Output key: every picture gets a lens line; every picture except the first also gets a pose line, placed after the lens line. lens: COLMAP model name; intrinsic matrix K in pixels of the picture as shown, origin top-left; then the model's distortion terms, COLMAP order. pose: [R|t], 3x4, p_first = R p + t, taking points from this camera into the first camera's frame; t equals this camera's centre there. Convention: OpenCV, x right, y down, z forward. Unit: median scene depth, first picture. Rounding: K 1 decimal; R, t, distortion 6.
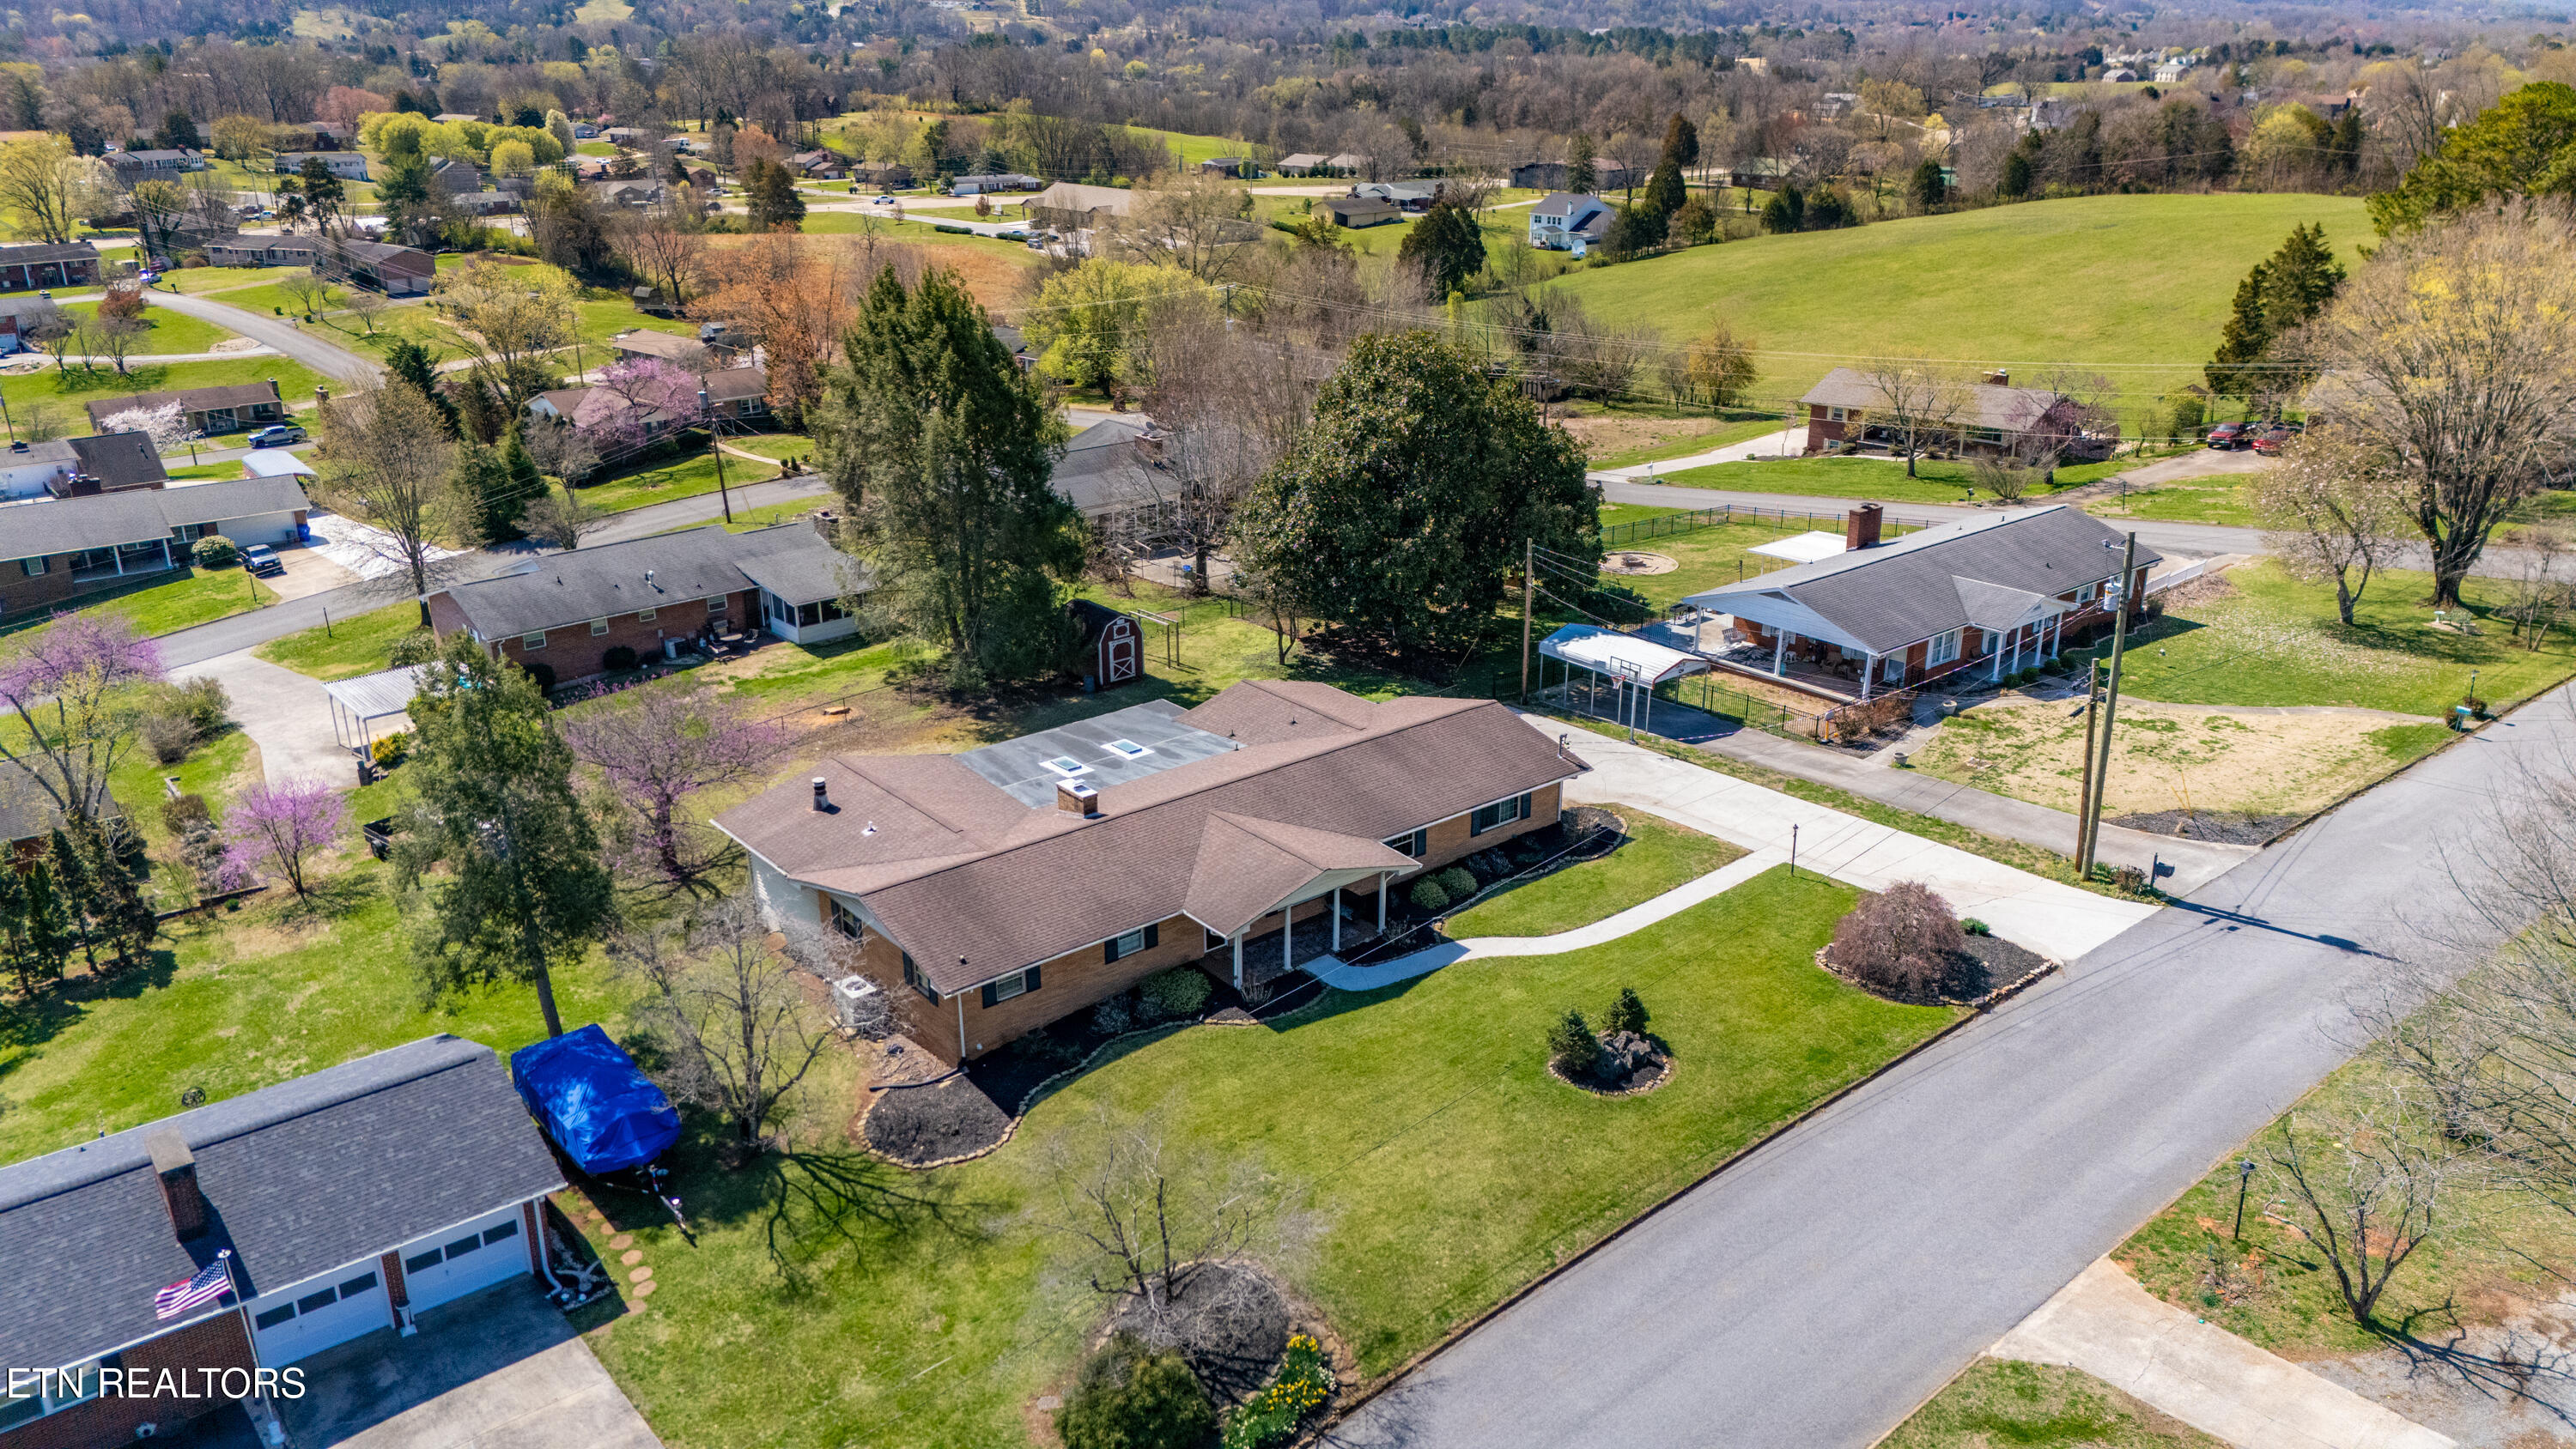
lens RADIAL K [[1892.5, 0, 1288.0], [0, 1892.5, 724.5], [0, 0, 1]] dist [0.061218, -0.053868]
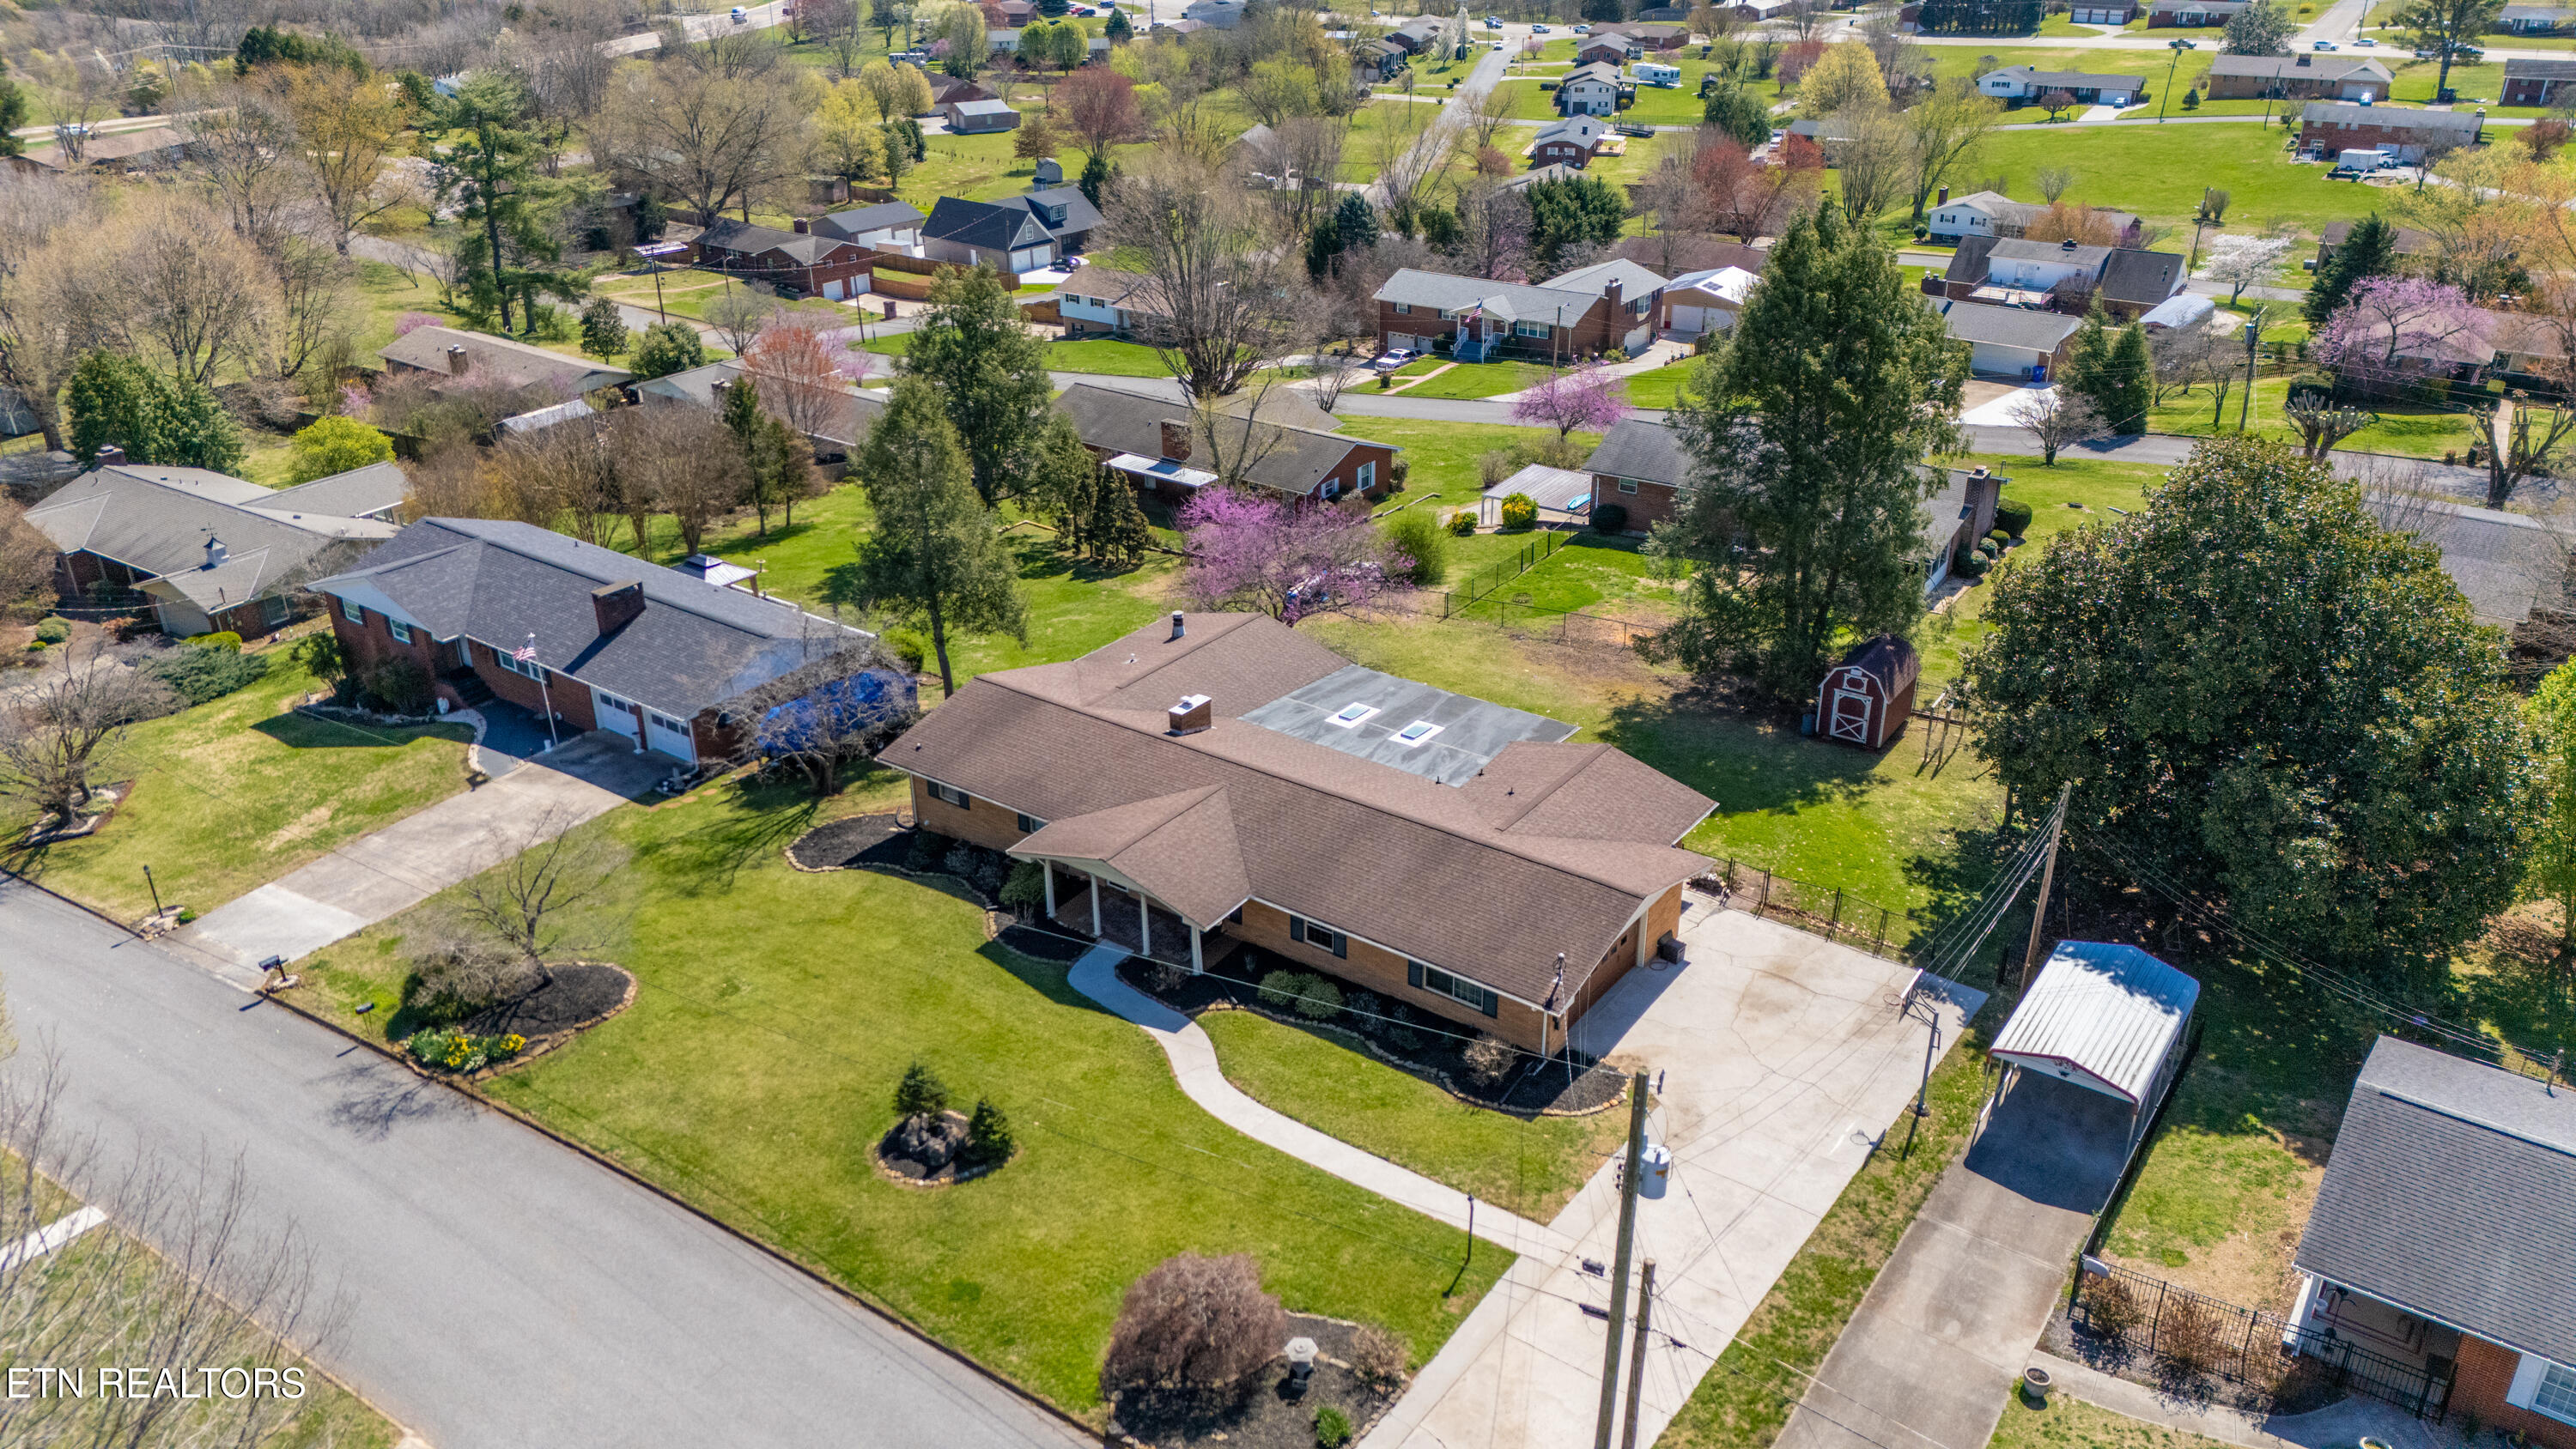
lens RADIAL K [[1887.3, 0, 1284.6], [0, 1887.3, 720.6], [0, 0, 1]] dist [0.083969, -0.088087]
pose [[0.254187, 0.421721, -0.870368, 0.552975], [-0.331579, 0.883384, 0.331191, -0.218433], [0.908539, 0.204411, 0.364379, 0.457440]]
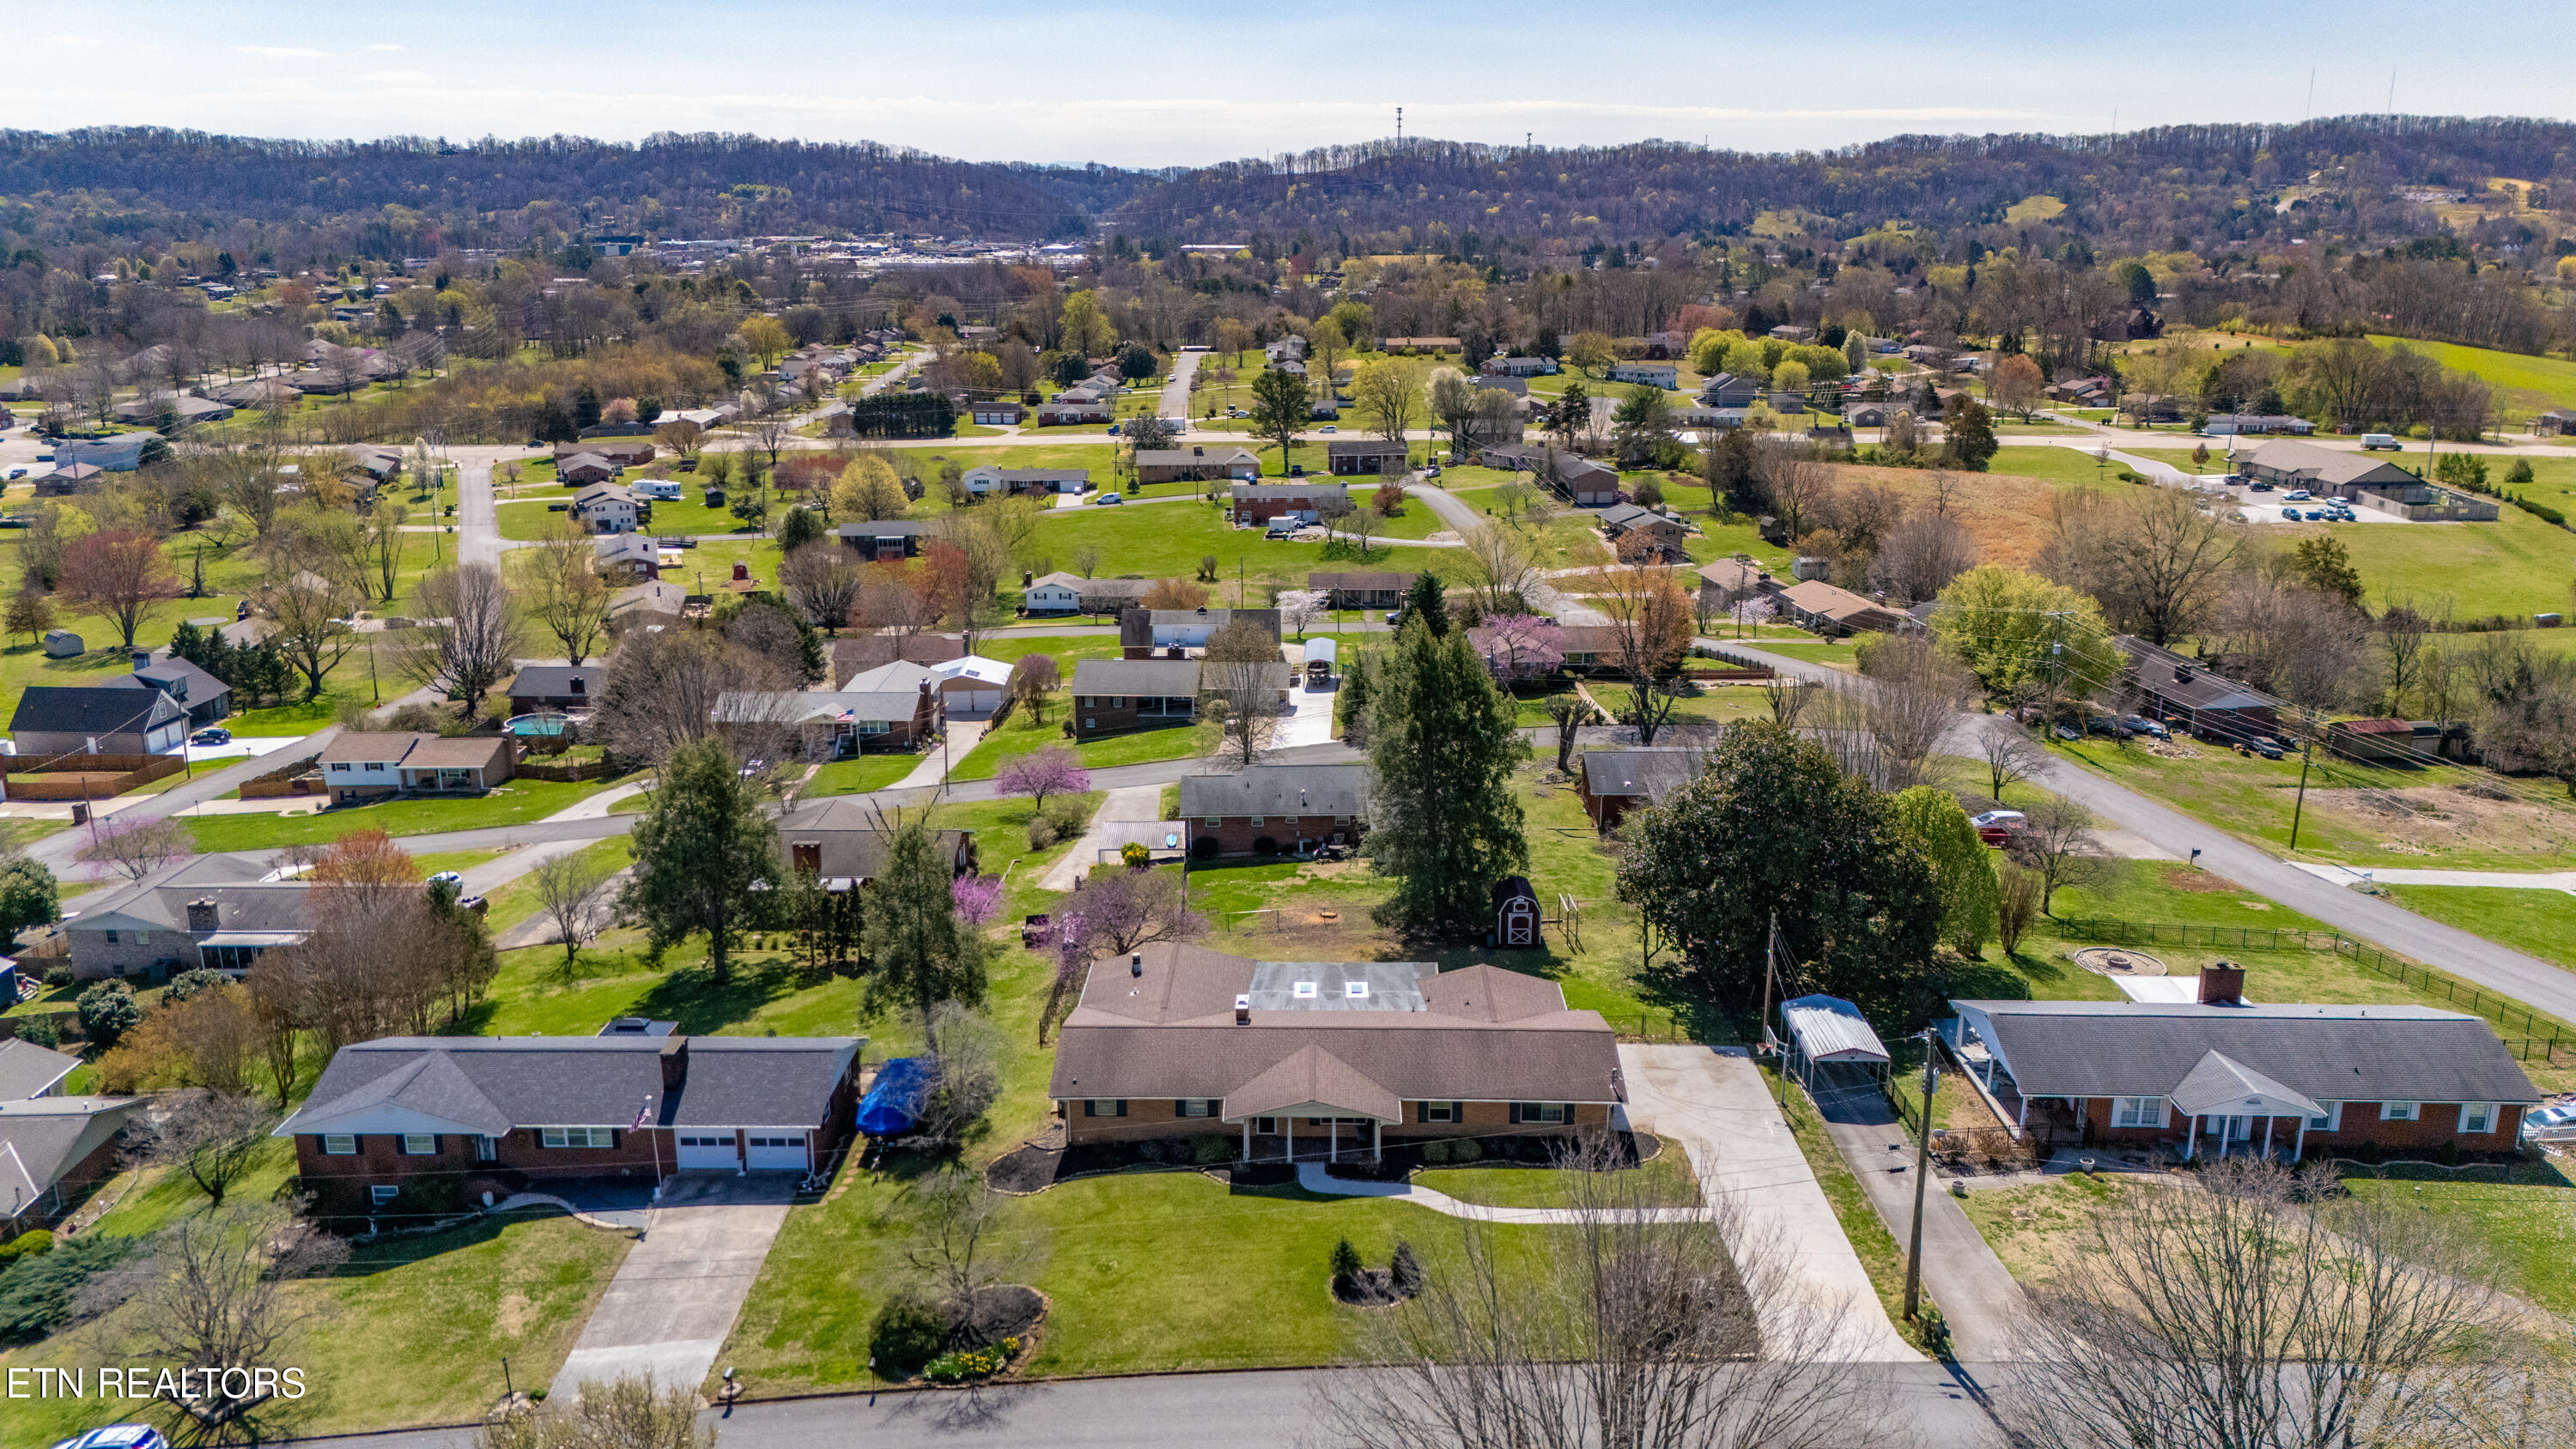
lens RADIAL K [[1887.3, 0, 1284.6], [0, 1887.3, 720.6], [0, 0, 1]] dist [0.083969, -0.088087]
pose [[0.761774, 0.173216, -0.624257, 0.552475], [-0.227741, 0.973691, -0.007736, -0.122979], [0.606493, 0.148062, 0.781181, -0.124484]]
